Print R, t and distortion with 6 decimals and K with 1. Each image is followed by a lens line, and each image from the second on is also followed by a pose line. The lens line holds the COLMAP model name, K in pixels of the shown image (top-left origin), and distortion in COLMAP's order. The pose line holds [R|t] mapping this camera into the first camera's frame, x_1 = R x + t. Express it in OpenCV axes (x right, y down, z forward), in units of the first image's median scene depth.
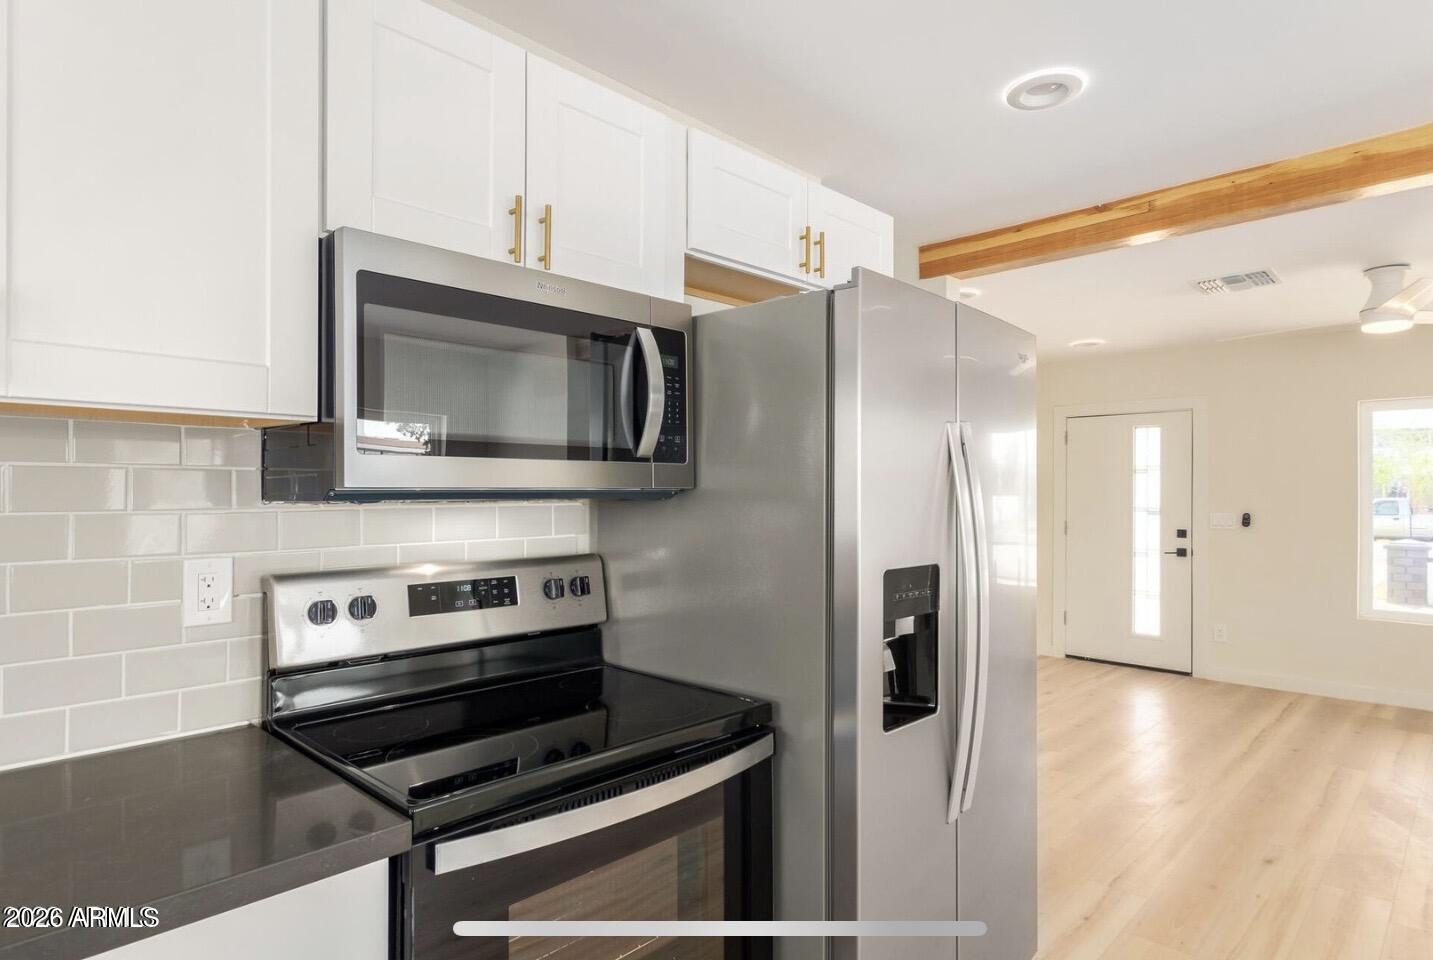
lens RADIAL K [[804.5, 0, 716.5], [0, 804.5, 480.0], [0, 0, 1]] dist [0.005410, 0.000904]
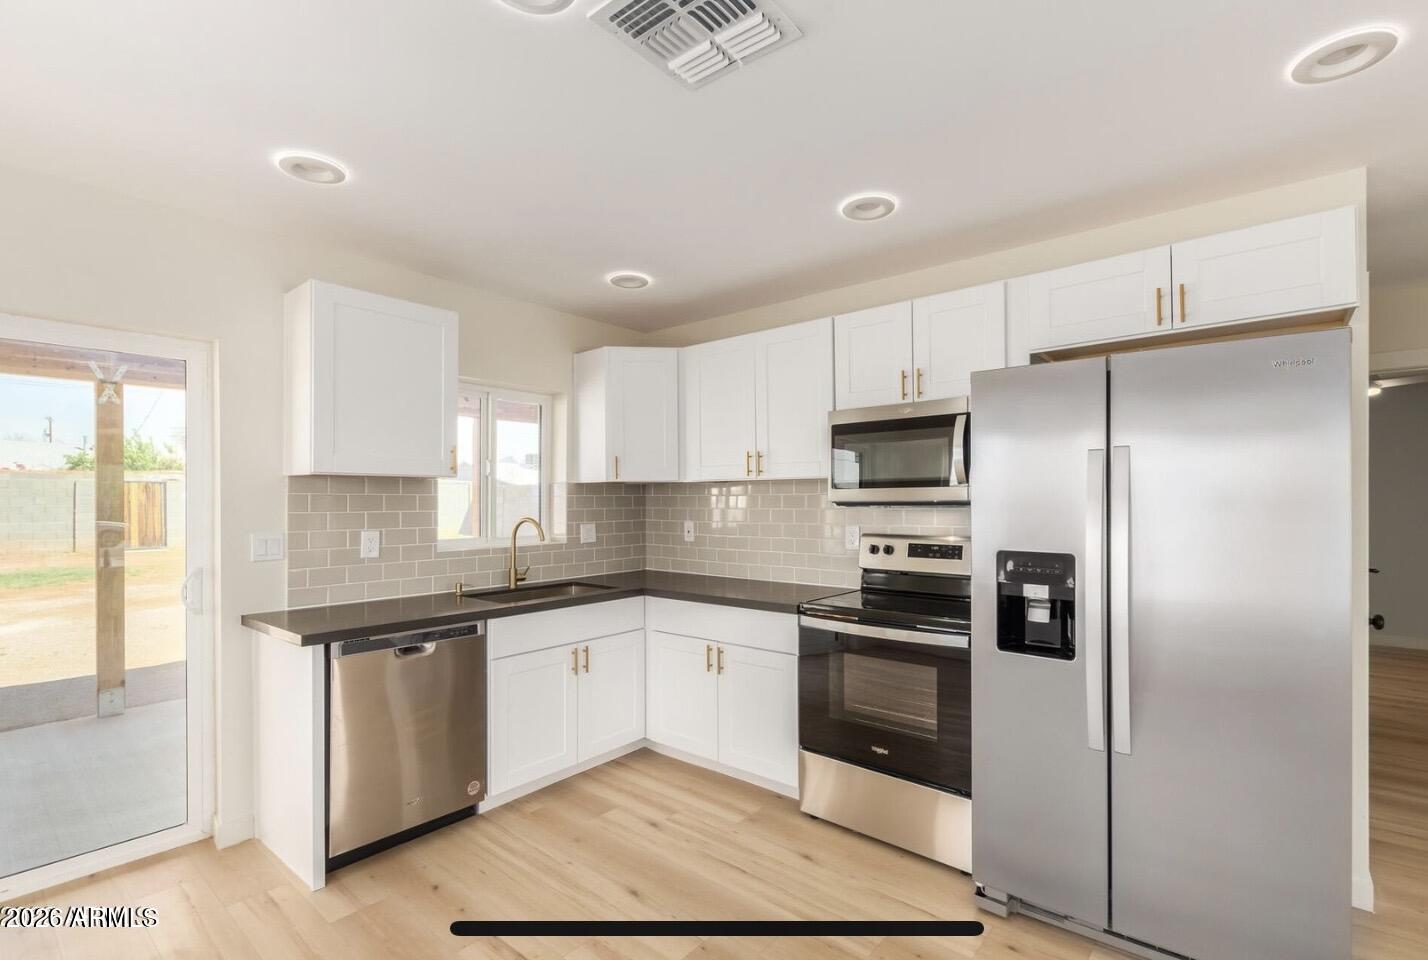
lens RADIAL K [[660.2, 0, 709.4], [0, 660.2, 486.2], [0, 0, 1]] dist [0.003348, -0.000255]
pose [[0.070669, -0.023524, -0.997222, 1.275442], [0.019189, 0.999569, -0.022220, 0.000740], [0.997315, -0.017565, 0.071090, 0.274163]]
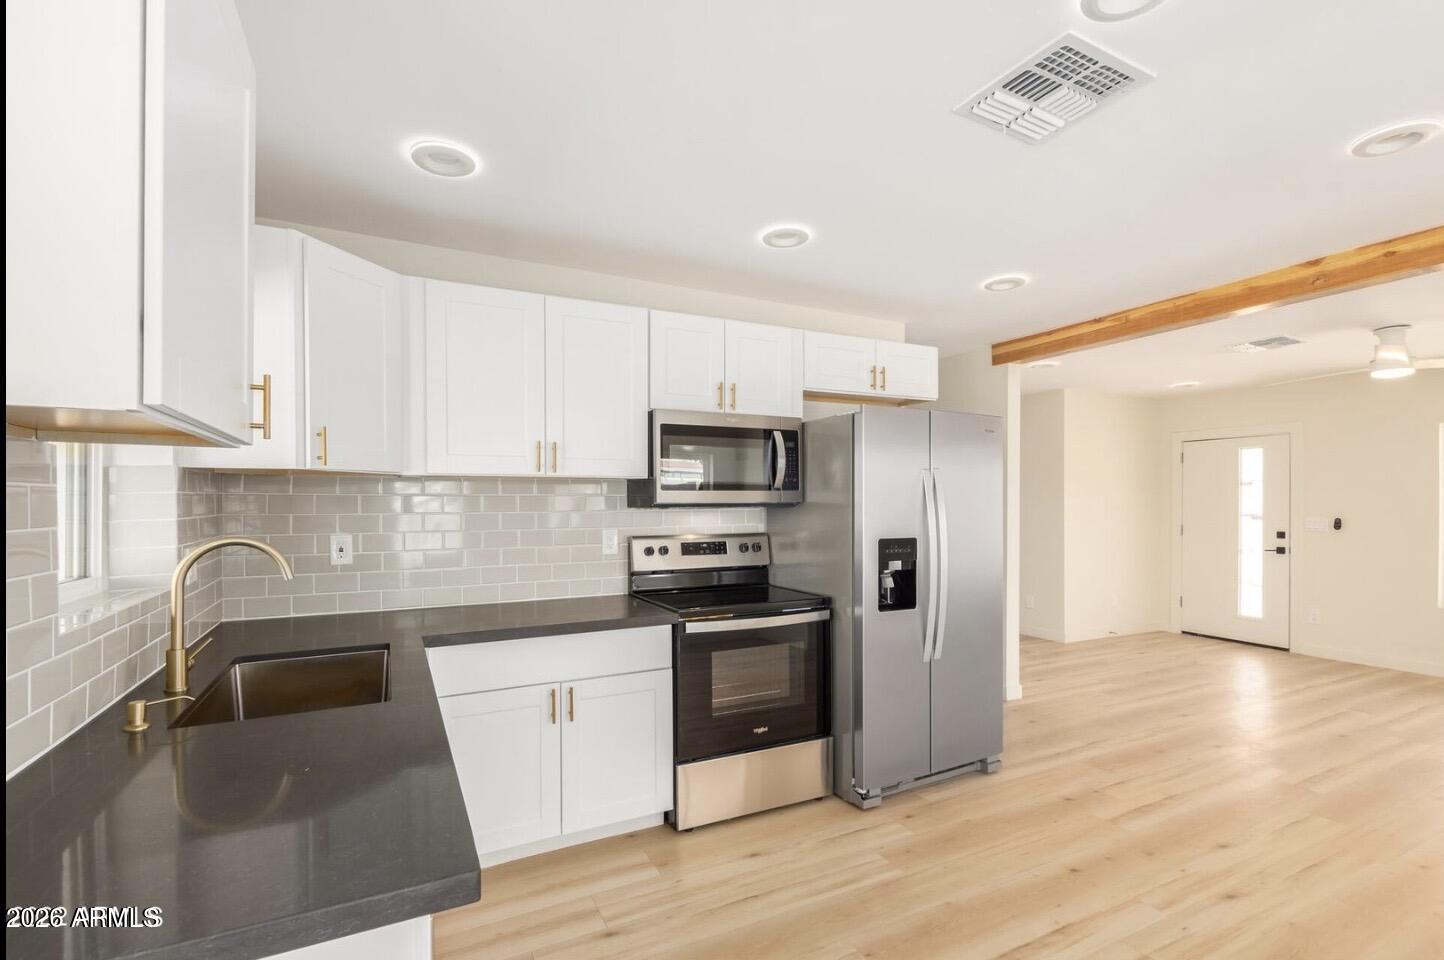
lens RADIAL K [[652.8, 0, 725.2], [0, 652.8, 495.2], [0, 0, 1]] dist [-0.000191, 0.000056]
pose [[0.947665, -0.006558, -0.319200, 0.323500], [0.008168, 0.999960, 0.003705, -0.015356], [0.319163, -0.006119, 0.947680, -0.713437]]
